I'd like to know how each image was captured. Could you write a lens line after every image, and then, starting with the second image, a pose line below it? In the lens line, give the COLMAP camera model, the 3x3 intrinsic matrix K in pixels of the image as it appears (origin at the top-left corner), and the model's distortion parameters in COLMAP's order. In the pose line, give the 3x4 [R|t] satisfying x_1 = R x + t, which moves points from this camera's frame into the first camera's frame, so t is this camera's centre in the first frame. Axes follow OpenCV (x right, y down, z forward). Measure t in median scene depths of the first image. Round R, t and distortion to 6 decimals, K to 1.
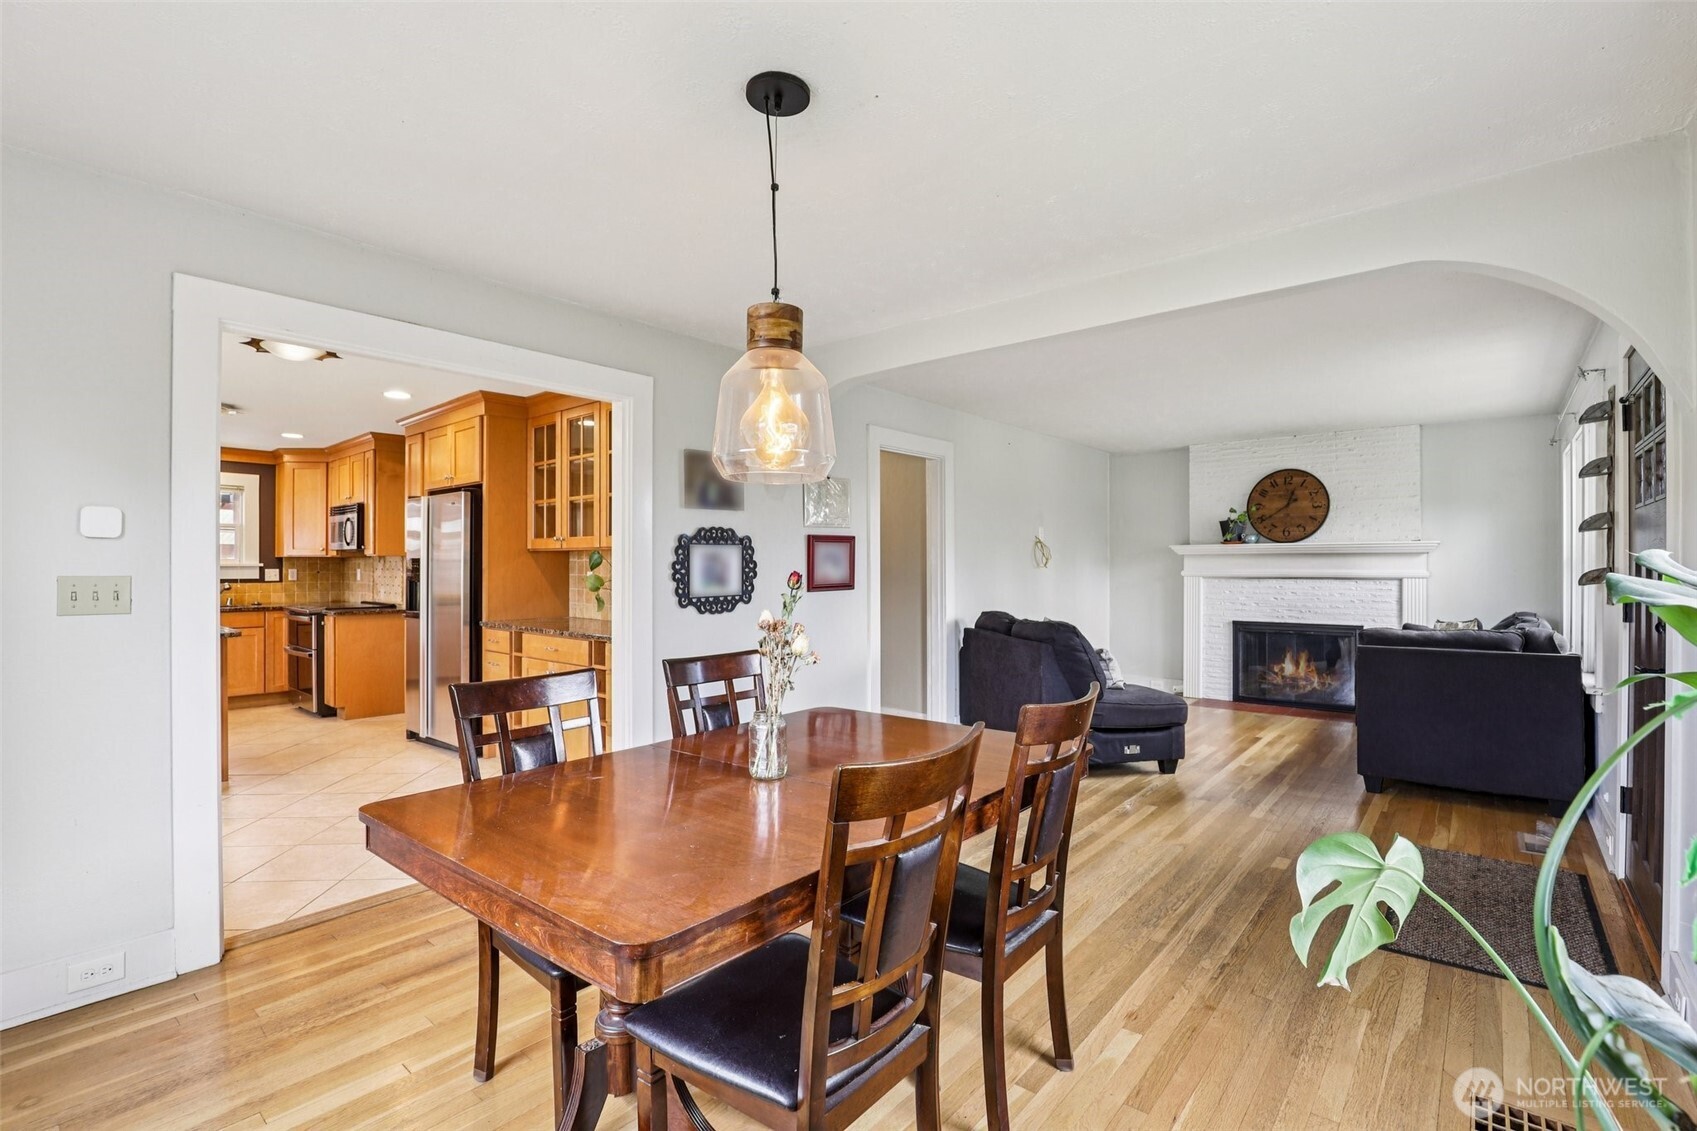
lens RADIAL K [[777.9, 0, 856.1], [0, 777.9, 561.4], [0, 0, 1]] dist [-0.026512, 0.002706]
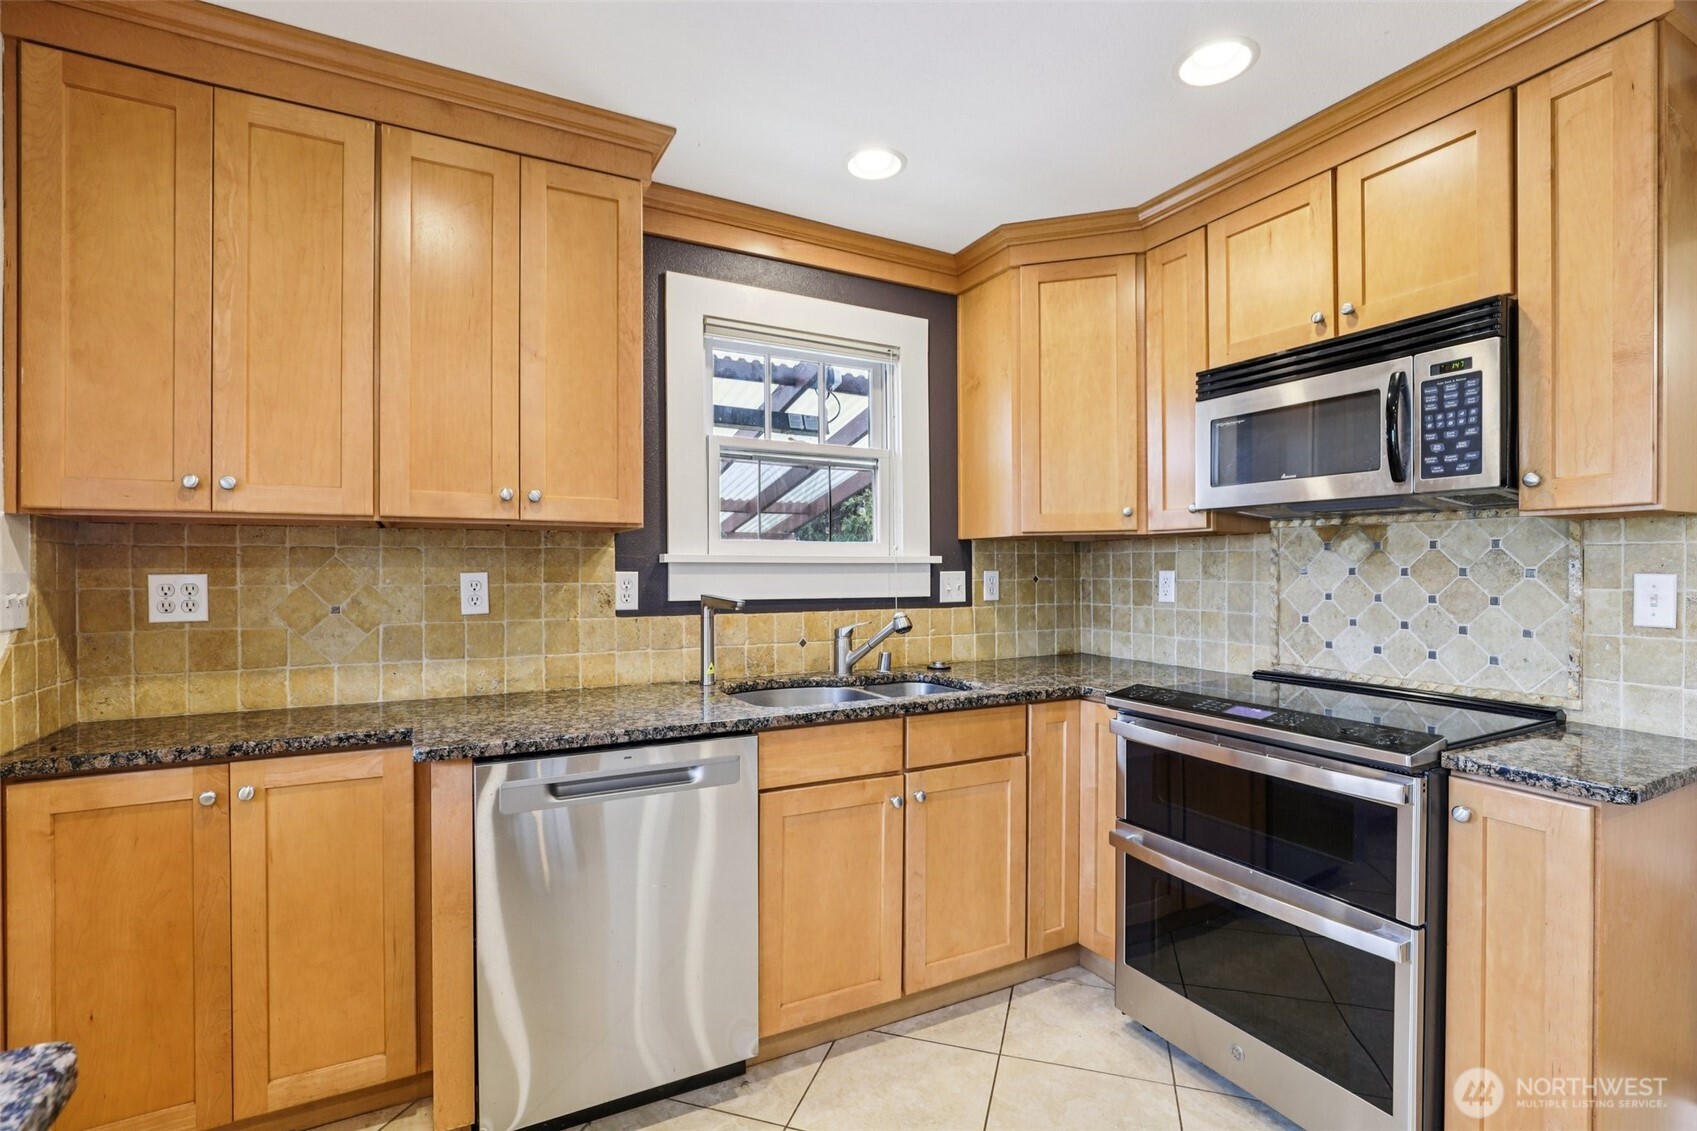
lens RADIAL K [[777.9, 0, 837.2], [0, 777.9, 570.2], [0, 0, 1]] dist [-0.026512, 0.002706]
pose [[0.933445, 0.002844, -0.358711, -0.959241], [0.000019, 0.999968, 0.007978, 0.009754], [0.358722, -0.007453, 0.933415, 0.883967]]
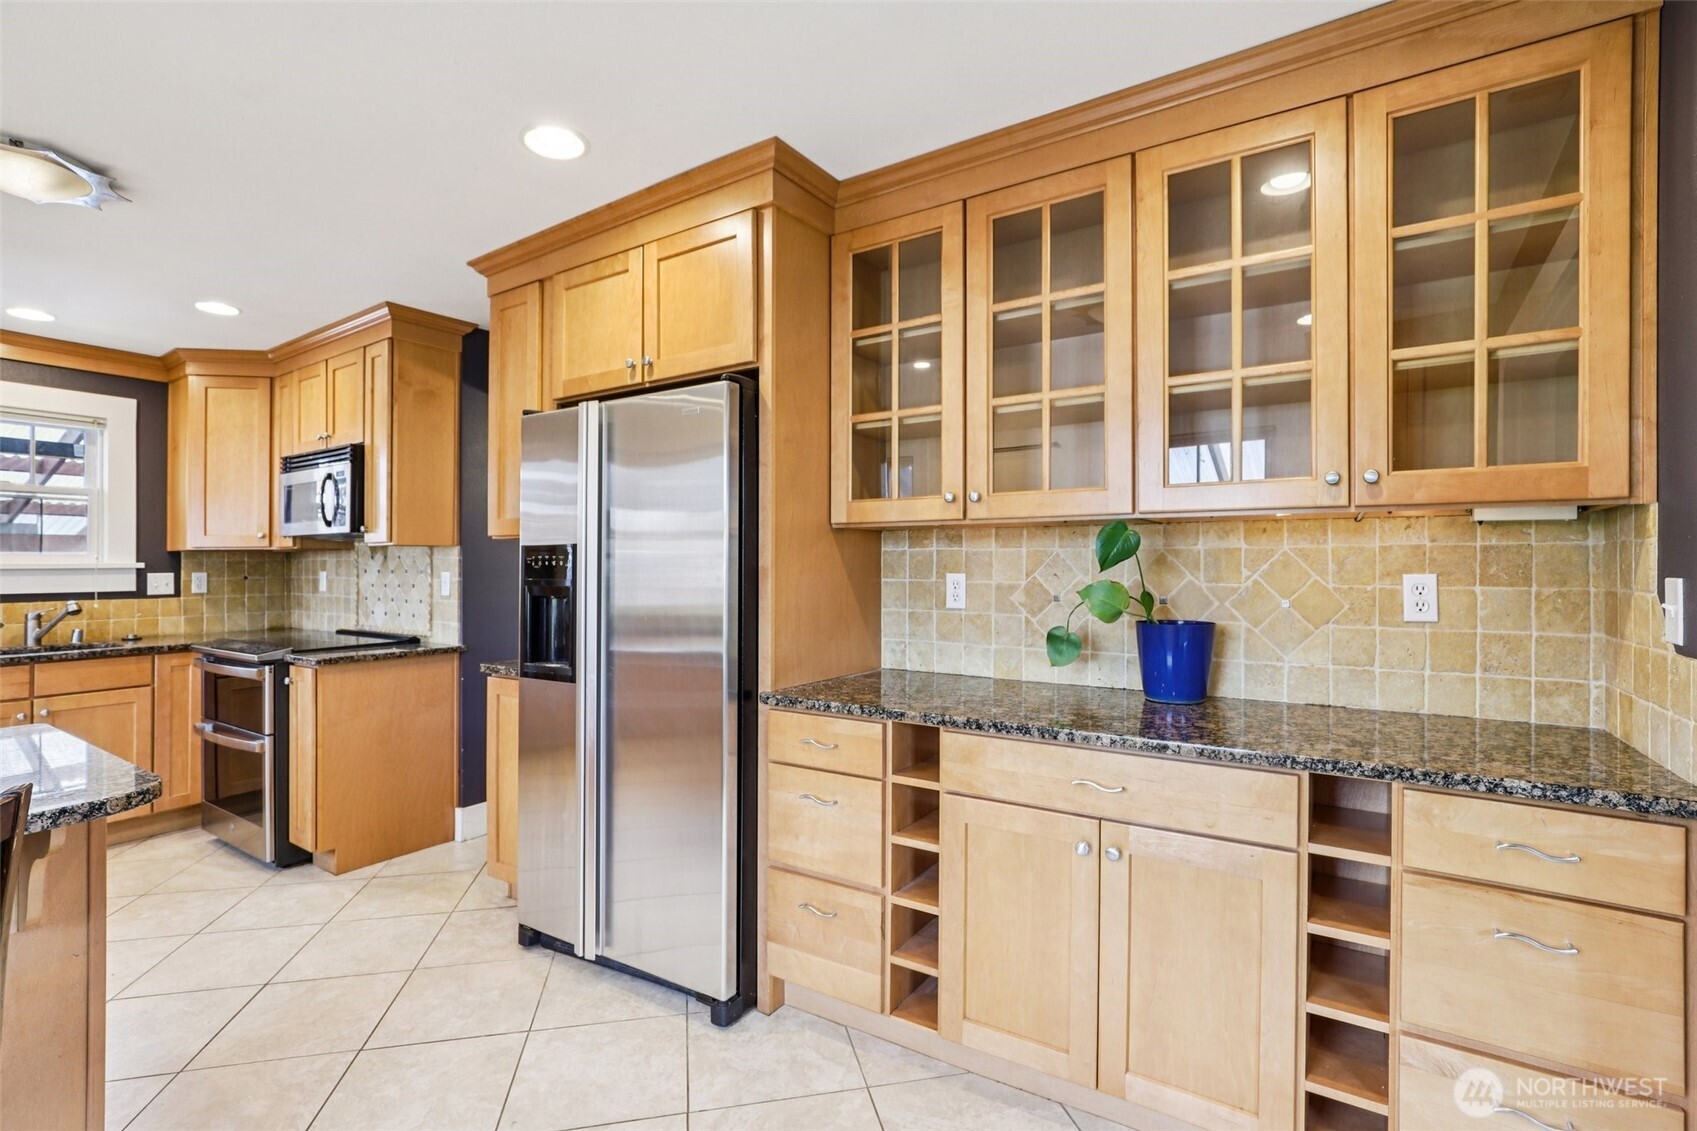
lens RADIAL K [[777.9, 0, 827.3], [0, 777.9, 557.0], [0, 0, 1]] dist [-0.026512, 0.002706]
pose [[0.994314, -0.002354, 0.106458, -0.492373], [0.002844, 0.999986, -0.004457, 0.003805], [-0.106446, 0.004734, 0.994307, 0.579325]]
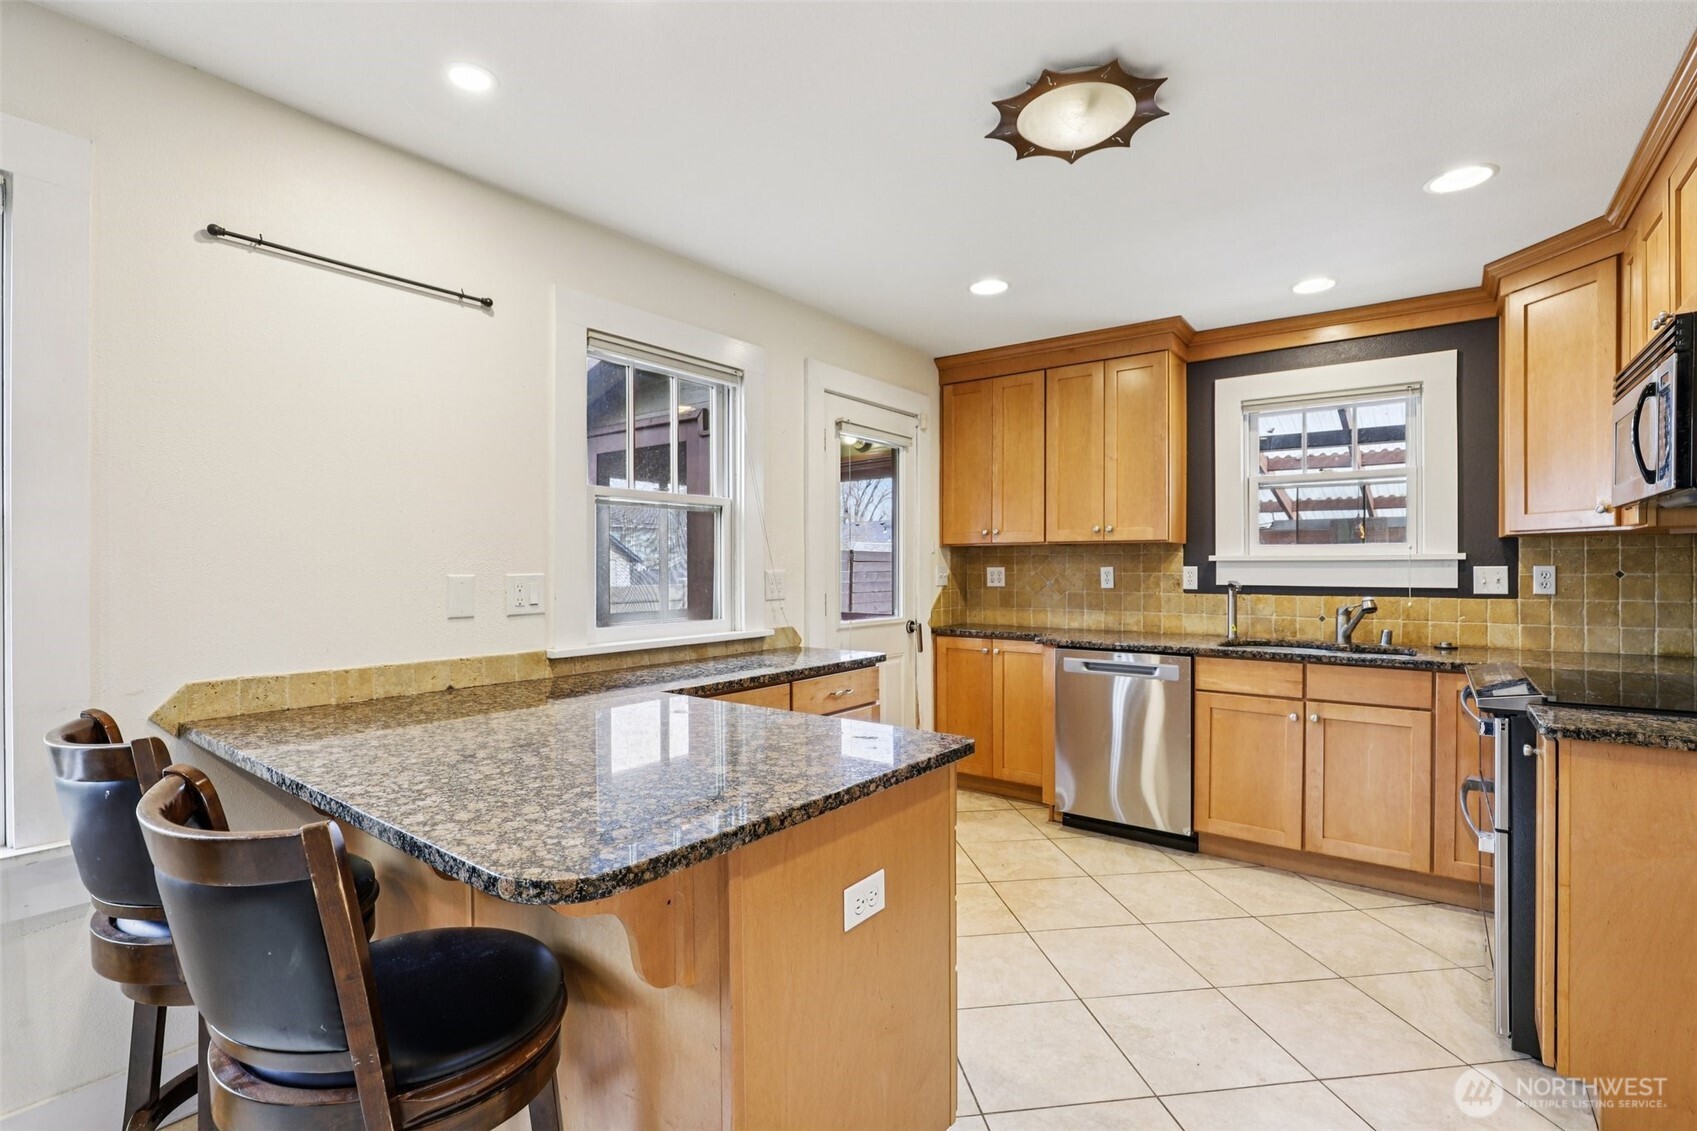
lens RADIAL K [[777.9, 0, 844.1], [0, 777.9, 563.8], [0, 0, 1]] dist [-0.026512, 0.002706]
pose [[0.055555, 0.000017, -0.998456, -0.514181], [0.007804, 0.999969, 0.000451, 0.008700], [0.998425, -0.007817, 0.055553, 0.881624]]
